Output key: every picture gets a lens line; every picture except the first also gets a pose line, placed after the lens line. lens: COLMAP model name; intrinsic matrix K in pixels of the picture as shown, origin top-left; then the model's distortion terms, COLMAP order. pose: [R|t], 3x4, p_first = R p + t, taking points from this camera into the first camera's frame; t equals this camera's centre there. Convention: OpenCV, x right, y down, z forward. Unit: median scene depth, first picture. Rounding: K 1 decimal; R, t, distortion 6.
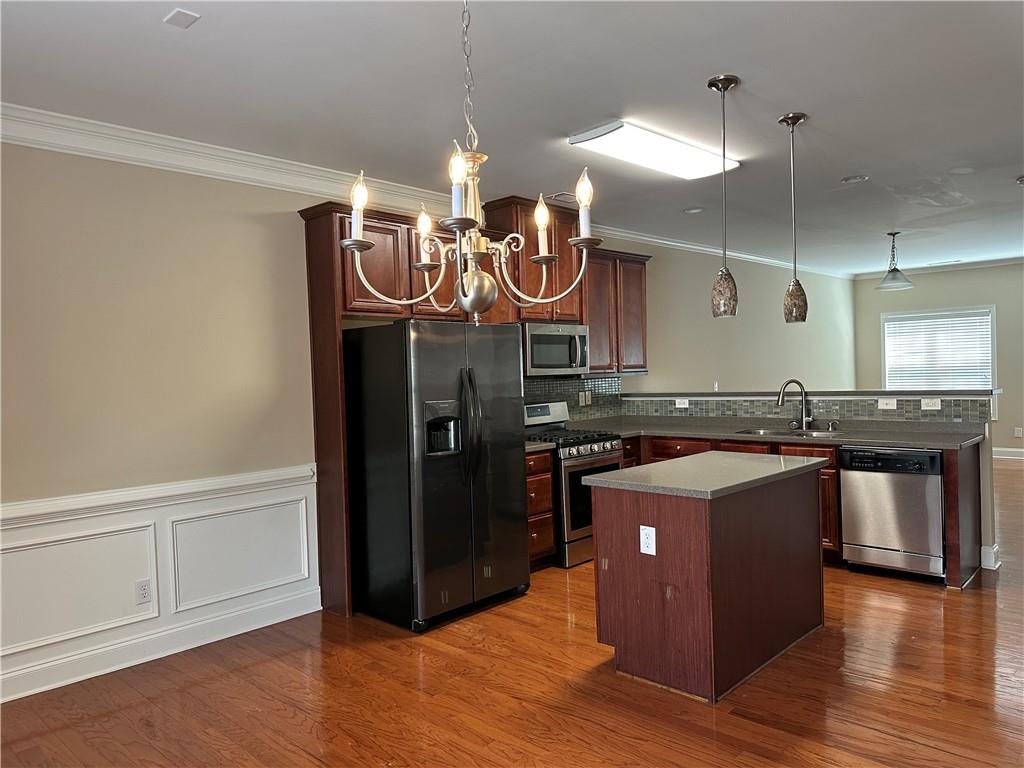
lens RADIAL K [[729.6, 0, 515.5], [0, 729.6, 387.6], [0, 0, 1]] dist [0.198667, -0.248114]
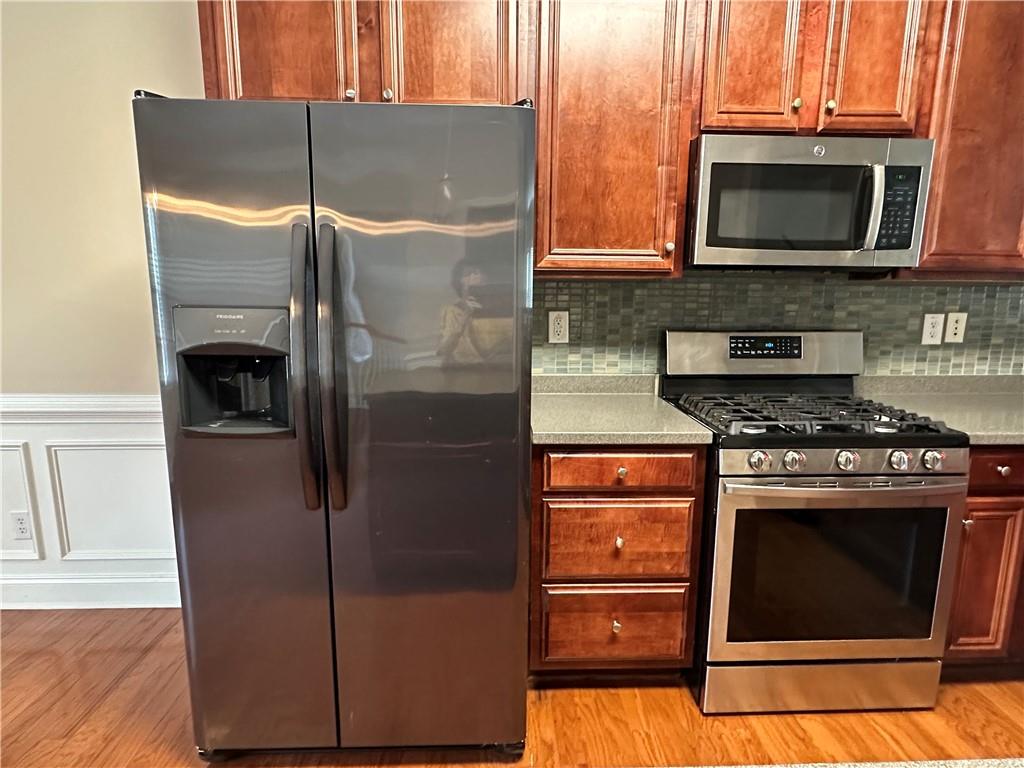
lens RADIAL K [[570.0, 0, 512.7], [0, 570.0, 389.7], [0, 0, 1]] dist [-0.002101, -0.000845]
pose [[0.710881, 0.160728, -0.684701, 0.174369], [-0.044886, 0.981920, 0.183896, -0.000764], [0.701879, -0.099995, 0.705243, 0.649274]]
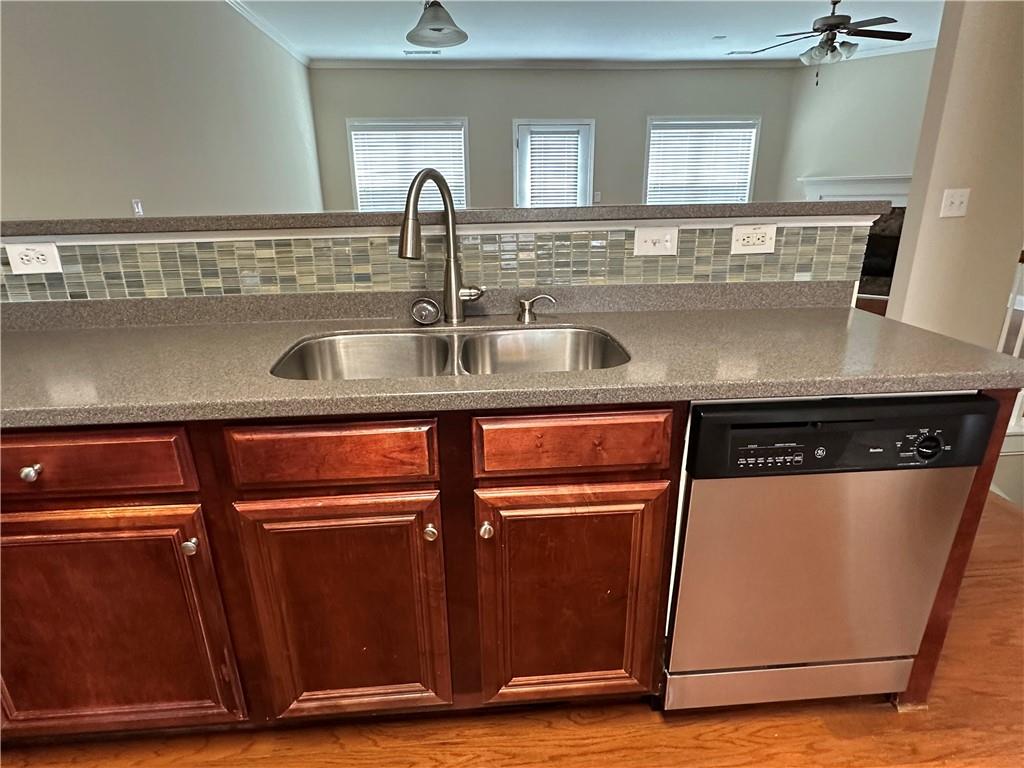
lens RADIAL K [[570.0, 0, 512.7], [0, 570.0, 389.7], [0, 0, 1]] dist [-0.002101, -0.000845]
pose [[0.668916, -0.220476, 0.709889, 0.206672], [0.009474, 0.957452, 0.288437, 0.008771], [-0.743278, -0.186214, 0.642544, 0.801214]]
